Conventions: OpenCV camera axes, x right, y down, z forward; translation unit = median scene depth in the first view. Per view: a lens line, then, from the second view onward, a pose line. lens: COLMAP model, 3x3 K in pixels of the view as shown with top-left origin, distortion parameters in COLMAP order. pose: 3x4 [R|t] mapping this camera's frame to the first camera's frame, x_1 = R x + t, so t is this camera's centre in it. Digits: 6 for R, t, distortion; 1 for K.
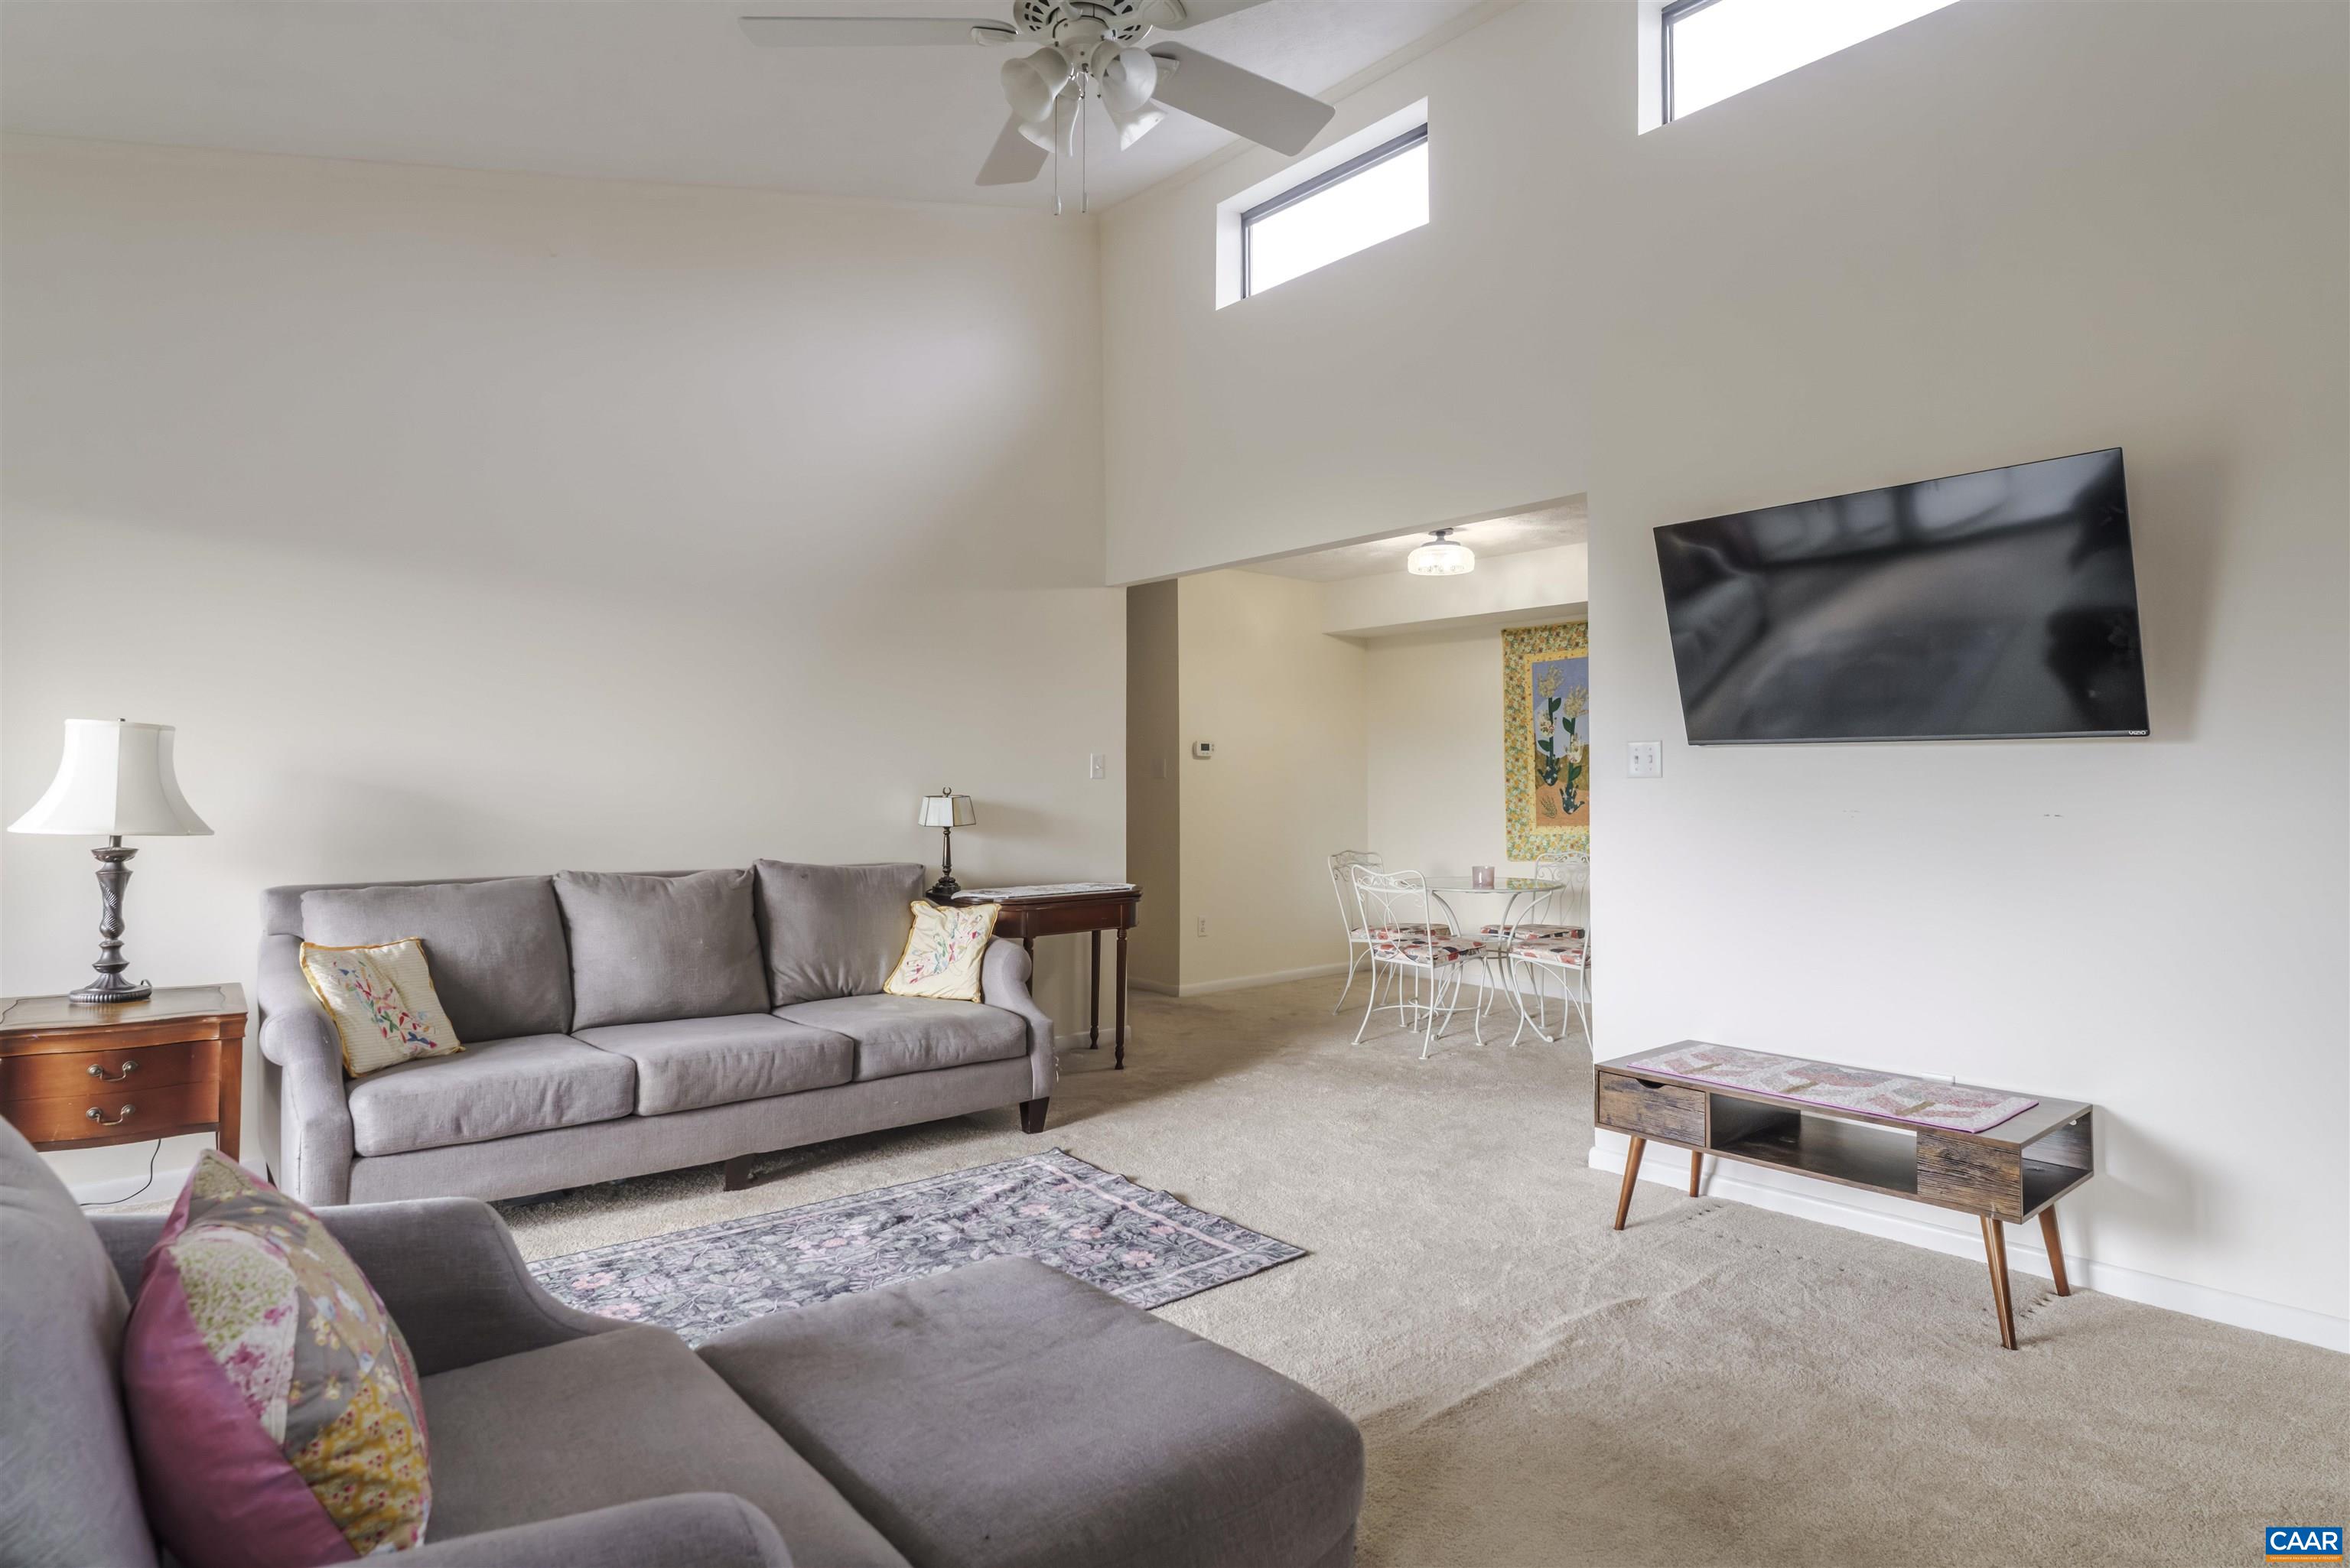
lens RADIAL K [[1273.5, 0, 1151.4], [0, 1273.5, 781.7], [0, 0, 1]] dist [-0.004095, 0.001470]
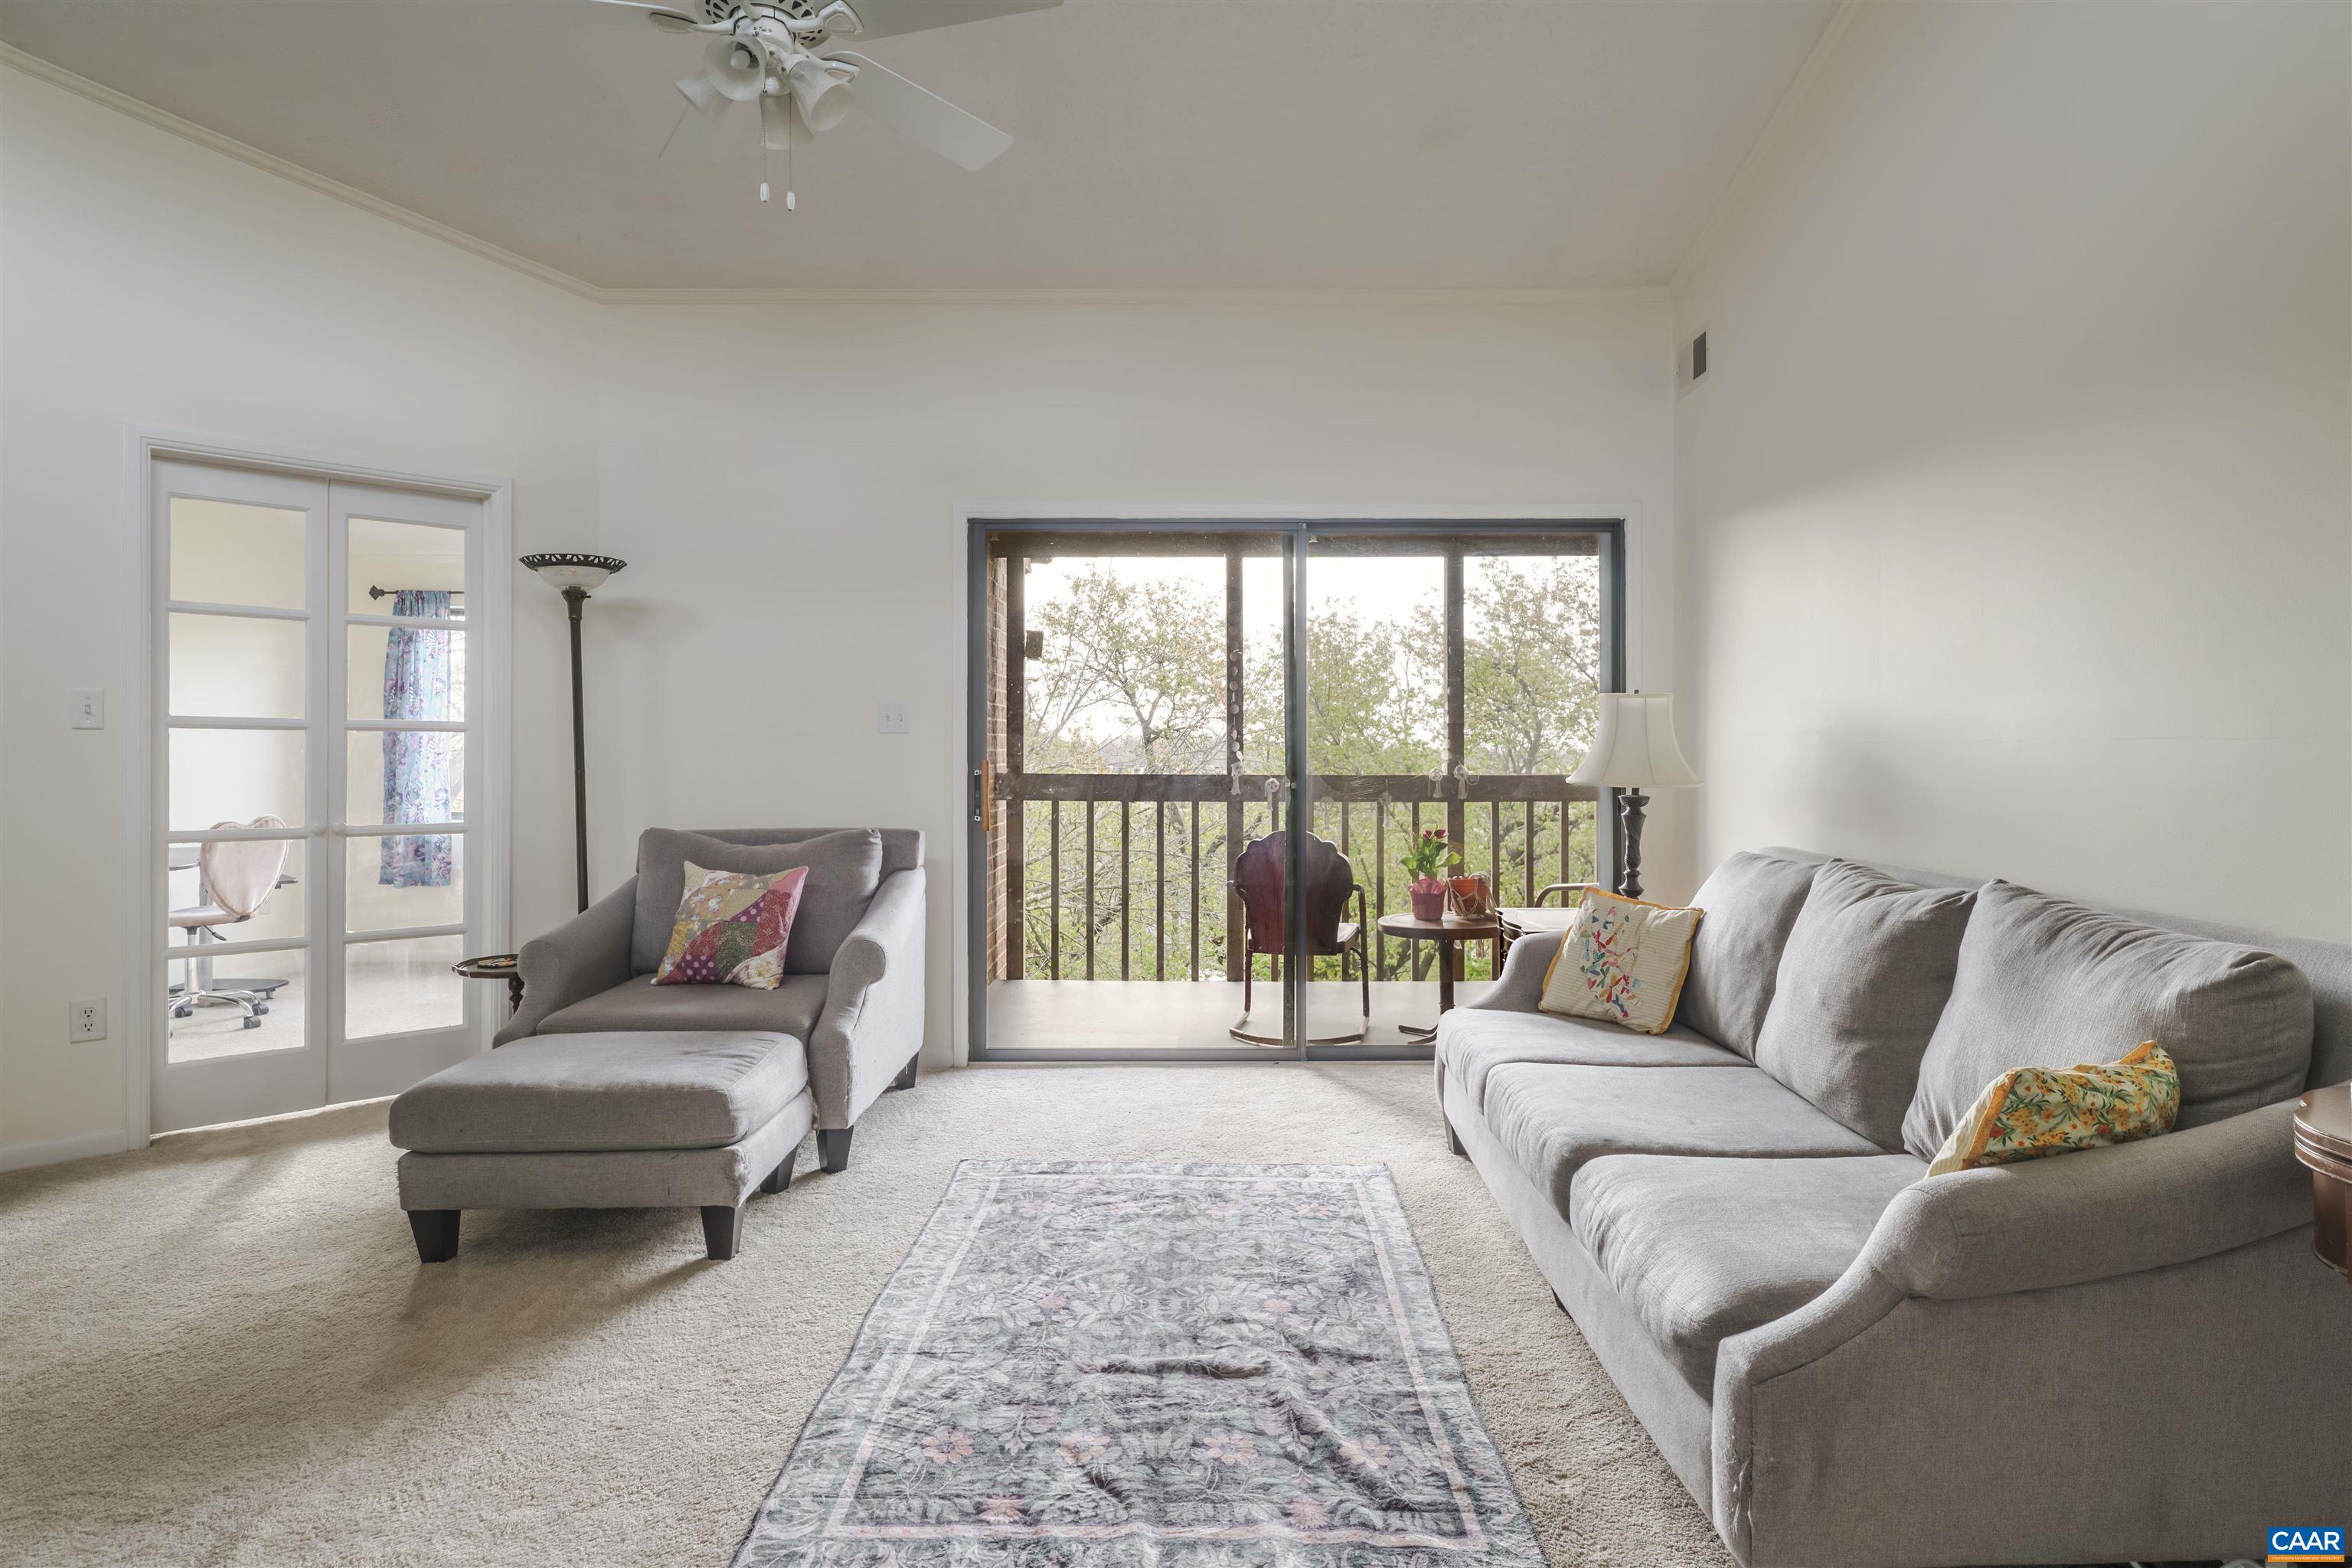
lens RADIAL K [[1274.7, 0, 1208.8], [0, 1274.7, 754.2], [0, 0, 1]] dist [-0.004095, 0.001470]
pose [[-0.623284, 0.001531, -0.781994, 0.388942], [0.004695, 0.999987, -0.001785, 0.012224], [0.781981, -0.004784, -0.623283, 1.392883]]
